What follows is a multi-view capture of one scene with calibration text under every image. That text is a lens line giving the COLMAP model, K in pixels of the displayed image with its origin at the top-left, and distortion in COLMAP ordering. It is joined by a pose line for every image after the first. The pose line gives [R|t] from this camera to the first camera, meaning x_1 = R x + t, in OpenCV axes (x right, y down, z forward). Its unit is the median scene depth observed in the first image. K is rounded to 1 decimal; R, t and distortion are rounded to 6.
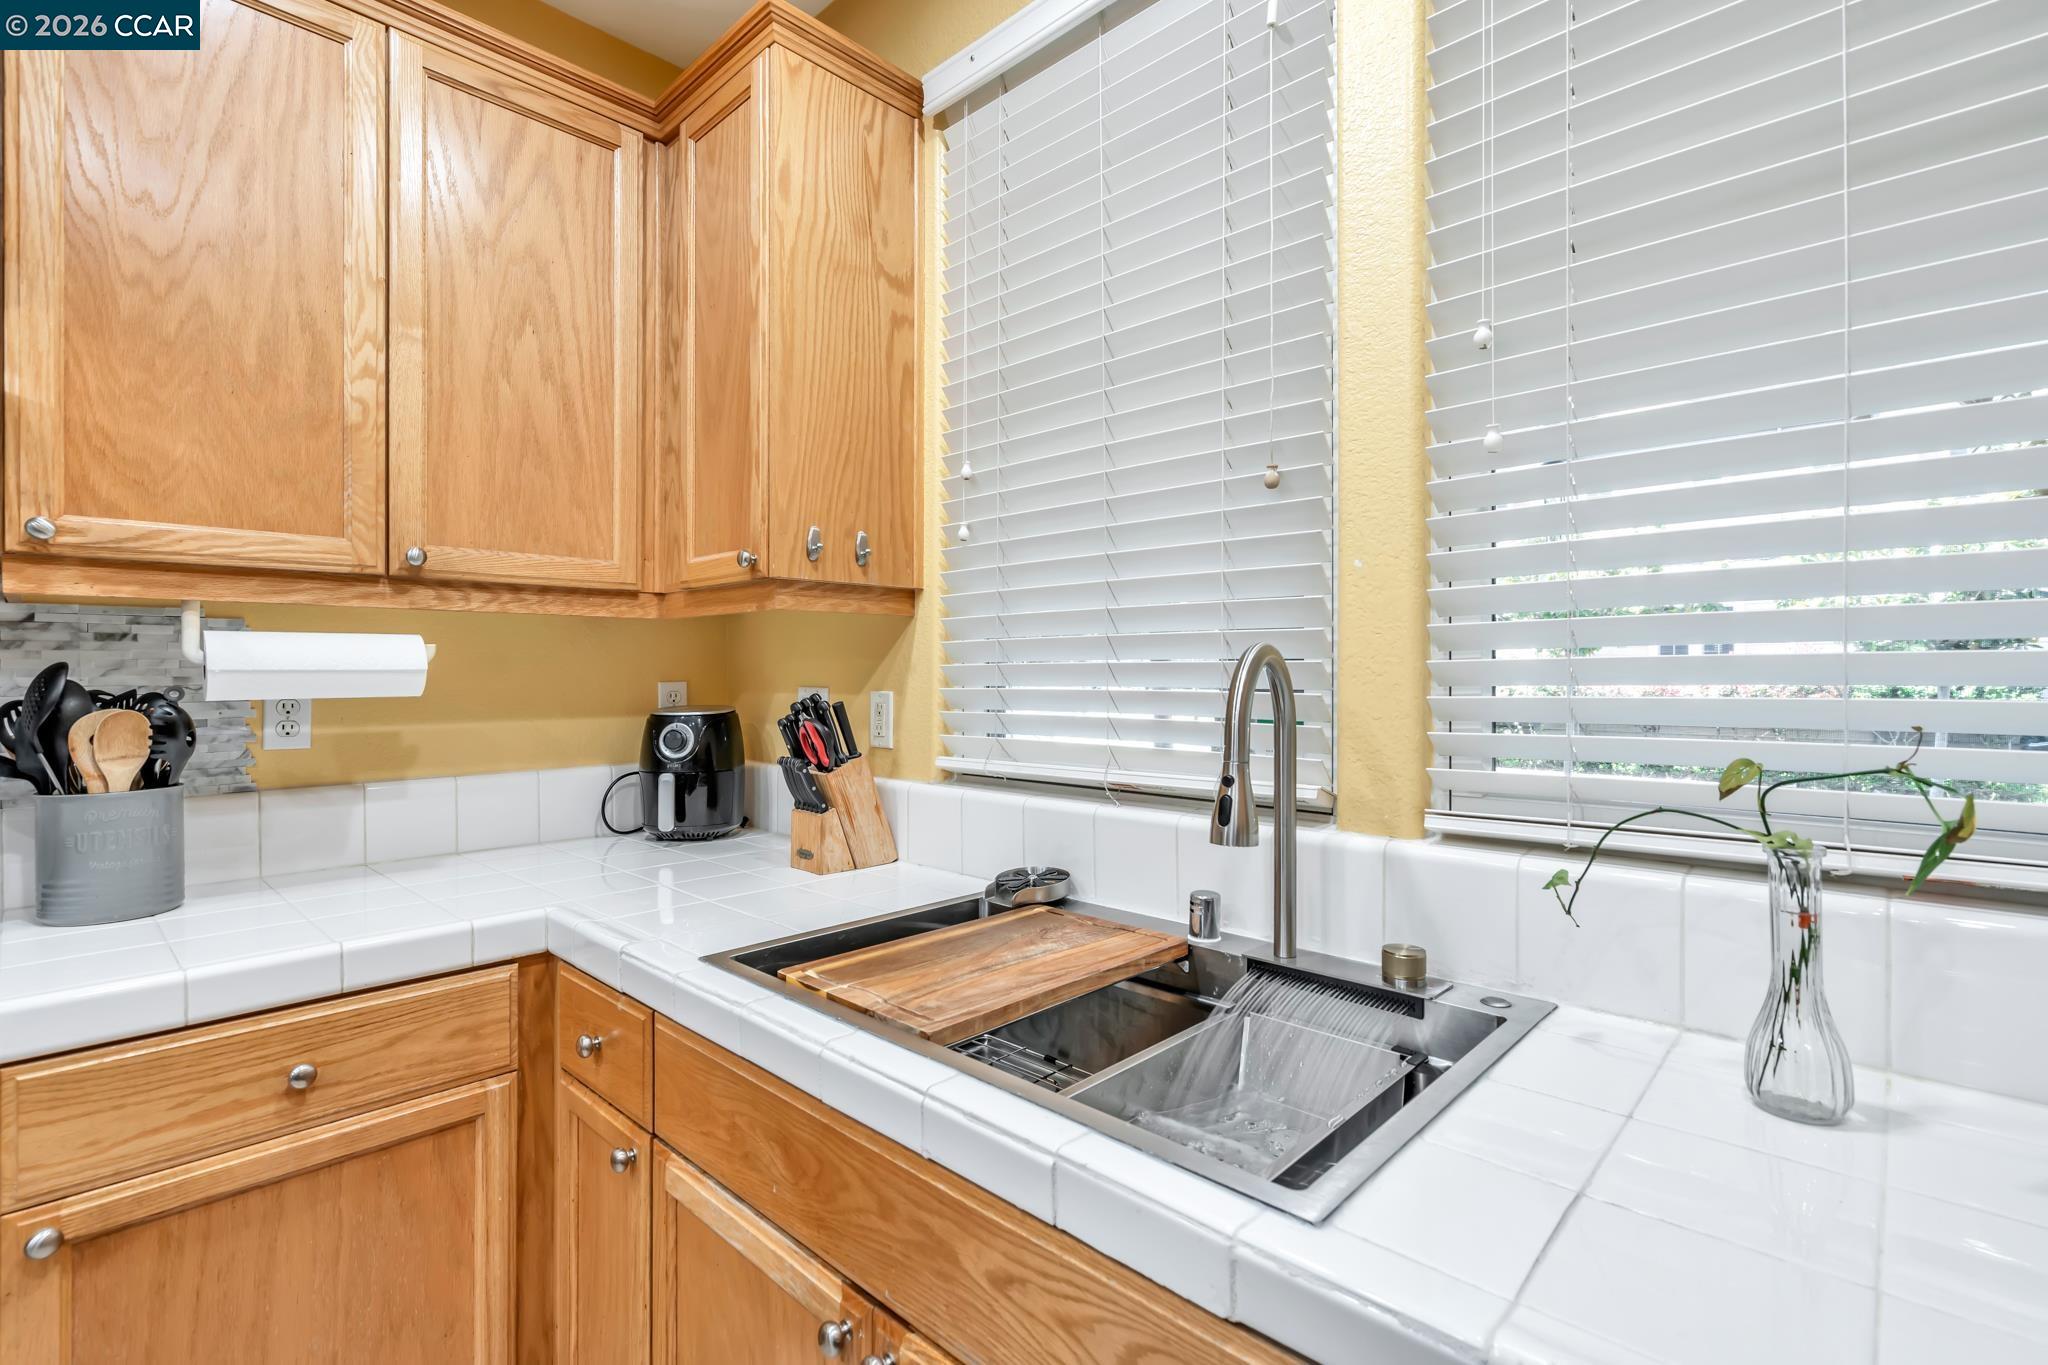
lens RADIAL K [[932.9, 0, 1030.0], [0, 932.9, 676.1], [0, 0, 1]] dist [-0.007354, 0.001129]
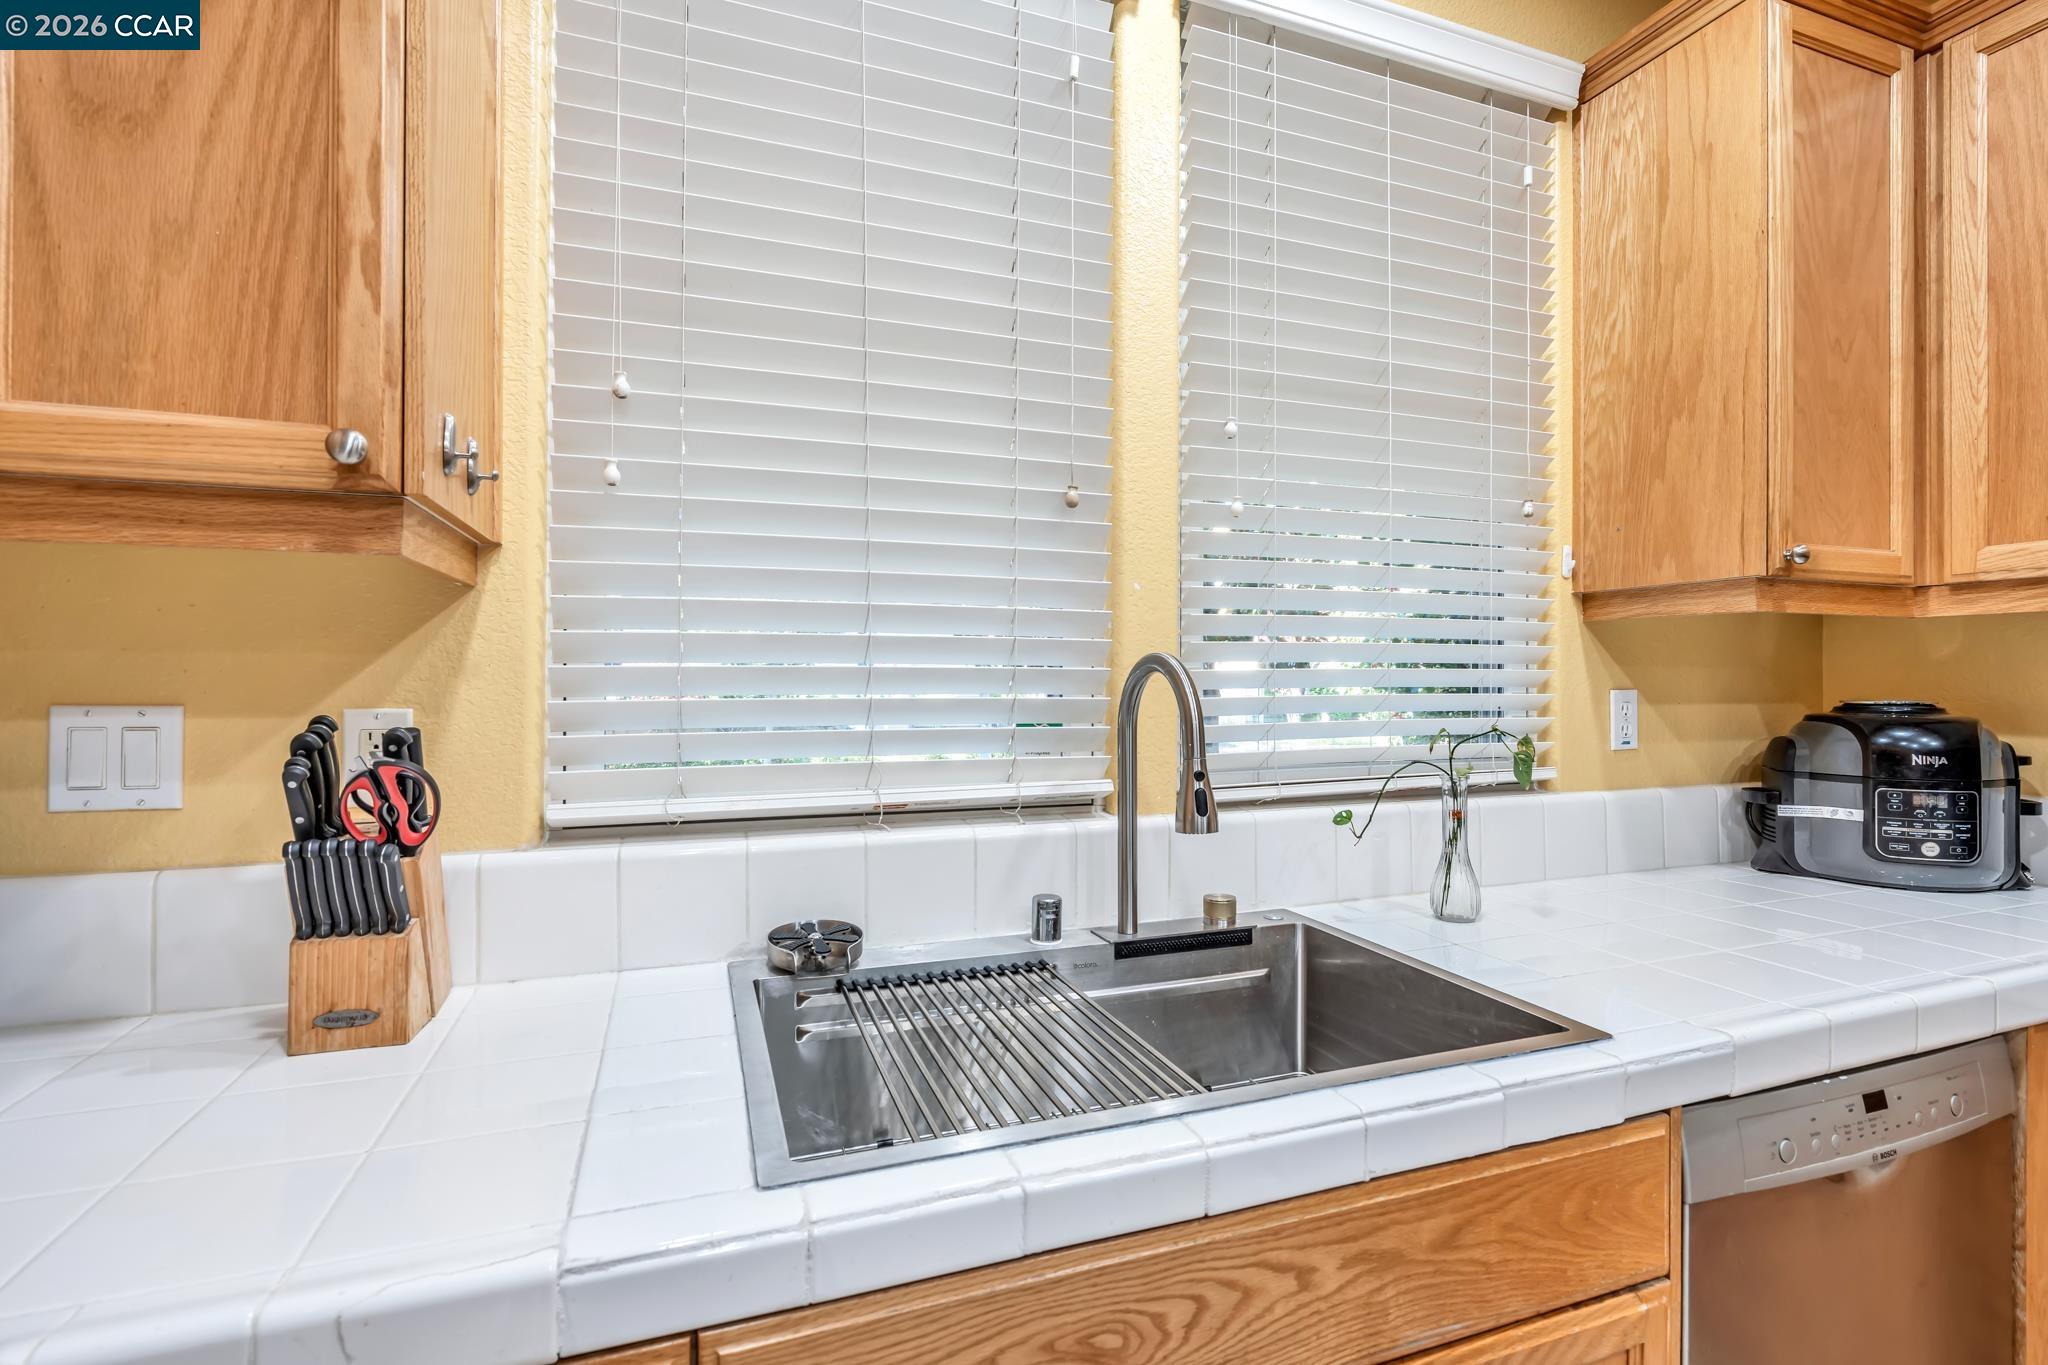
lens RADIAL K [[932.9, 0, 1025.7], [0, 932.9, 678.3], [0, 0, 1]] dist [-0.007354, 0.001129]
pose [[0.452604, 0.004328, 0.891701, -0.977705], [-0.000303, 0.999989, -0.004700, 0.000497], [-0.891712, 0.001858, 0.452600, 0.756012]]
